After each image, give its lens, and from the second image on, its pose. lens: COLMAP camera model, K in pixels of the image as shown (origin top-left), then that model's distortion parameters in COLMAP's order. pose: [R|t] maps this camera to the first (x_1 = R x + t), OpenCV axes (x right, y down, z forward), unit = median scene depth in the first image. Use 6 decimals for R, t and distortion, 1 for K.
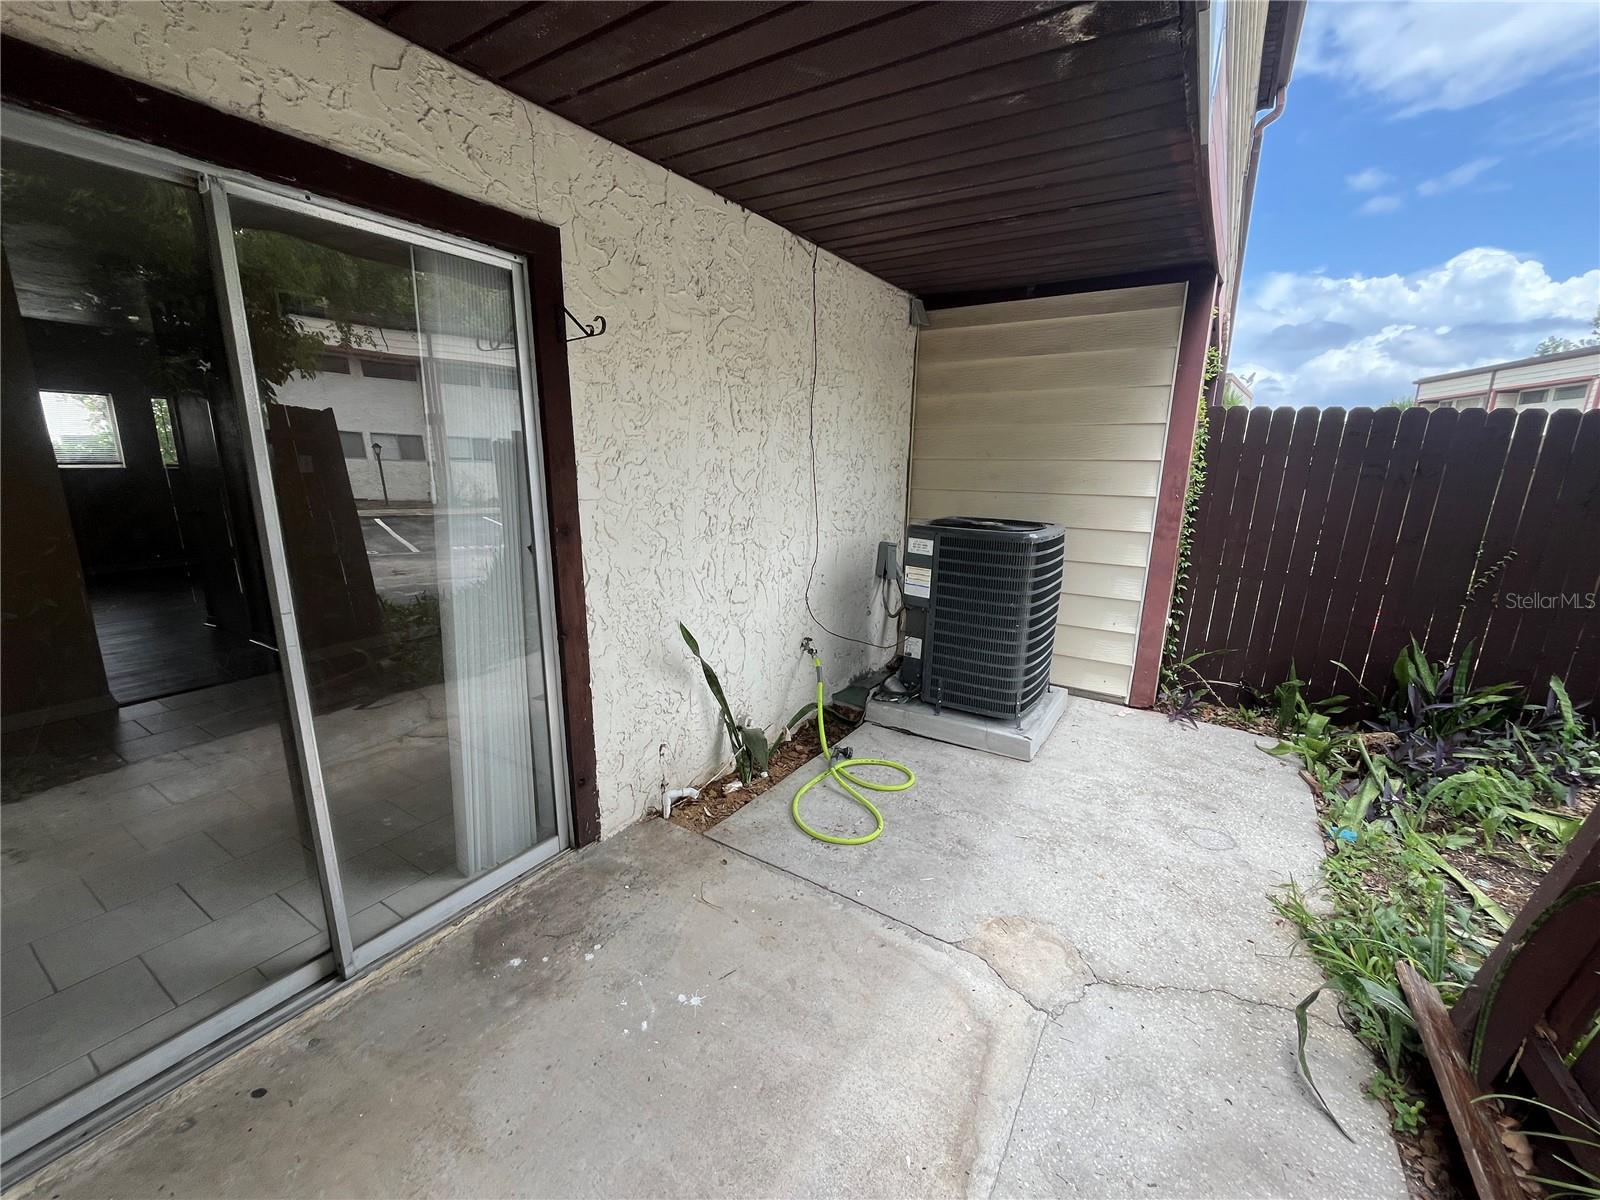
lens RADIAL K [[648.6, 0, 795.3], [0, 648.6, 605.4], [0, 0, 1]] dist [-0.003714, -0.000304]
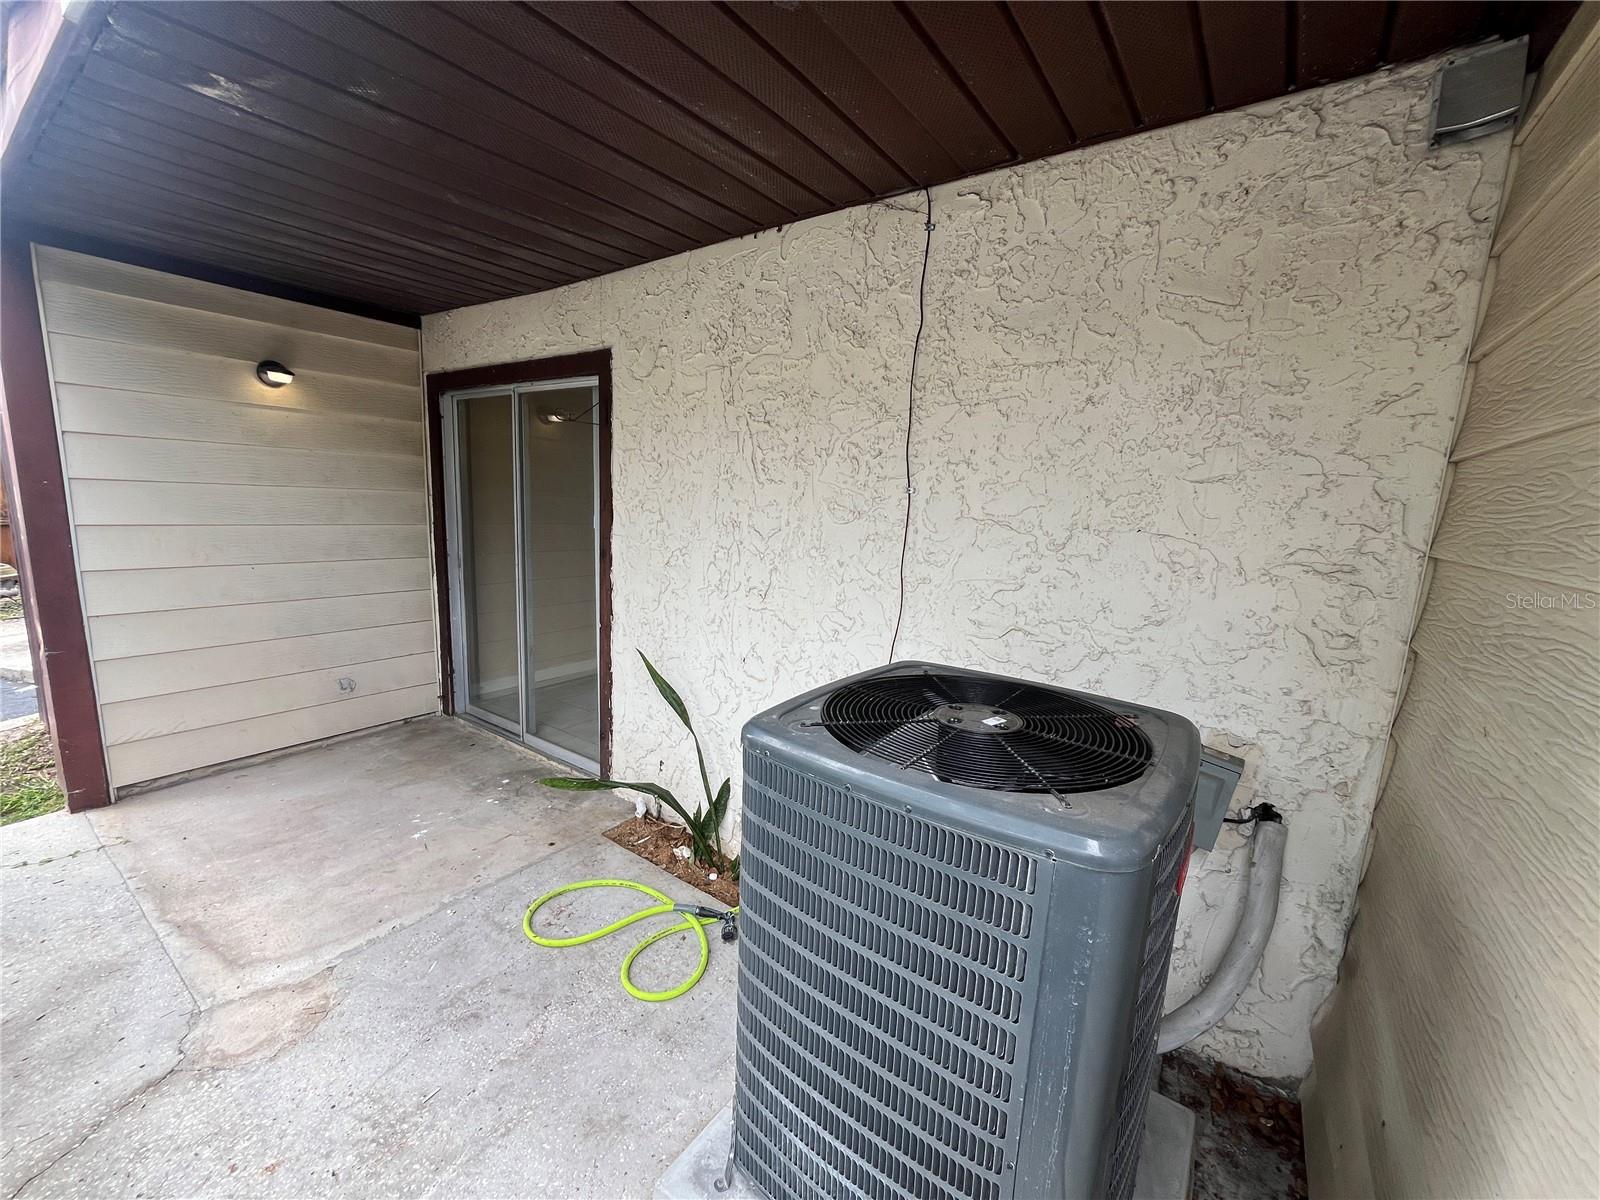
lens RADIAL K [[648.6, 0, 795.2], [0, 648.6, 604.2], [0, 0, 1]] dist [-0.003714, -0.000304]
pose [[-0.052751, 0.153674, -0.986713, 0.893623], [-0.265706, 0.950310, 0.162210, -0.301241], [0.962610, 0.270733, -0.009297, 1.233996]]
